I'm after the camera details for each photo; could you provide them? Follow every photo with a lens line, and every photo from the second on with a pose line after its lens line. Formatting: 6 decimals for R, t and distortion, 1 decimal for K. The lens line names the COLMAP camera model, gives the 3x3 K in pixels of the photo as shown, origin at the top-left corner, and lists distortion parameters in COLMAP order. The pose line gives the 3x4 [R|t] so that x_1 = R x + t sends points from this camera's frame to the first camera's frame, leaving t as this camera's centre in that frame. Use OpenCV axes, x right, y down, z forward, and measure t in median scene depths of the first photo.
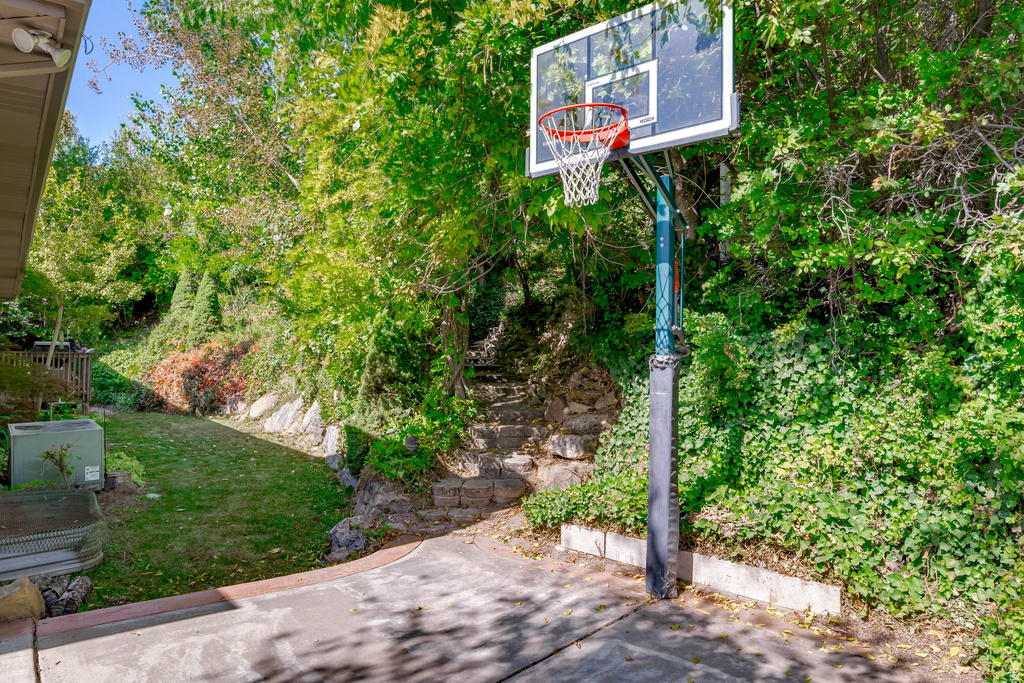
lens RADIAL K [[652.3, 0, 511.9], [0, 652.3, 342.4], [0, 0, 1]] dist [-0.001535, -0.000945]
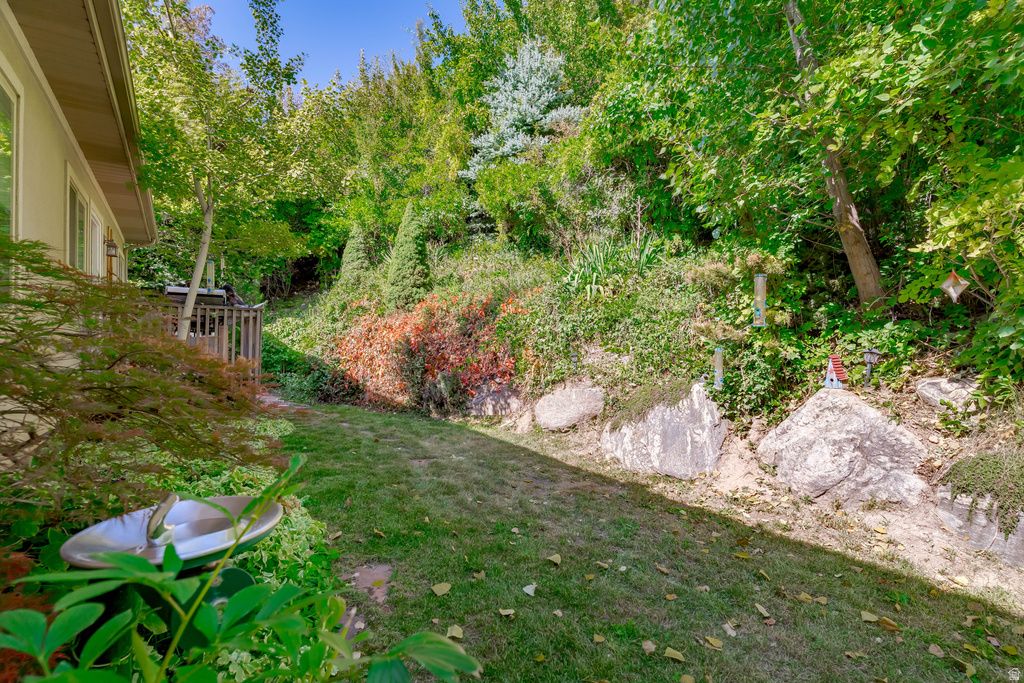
lens RADIAL K [[497.2, 0, 512.3], [0, 497.2, 342.2], [0, 0, 1]] dist [0.000641, 0.000045]
pose [[0.997445, 0.007703, -0.071020, -0.333693], [-0.006056, 0.999709, 0.023369, 0.029539], [0.071179, -0.022880, 0.997201, 0.489604]]
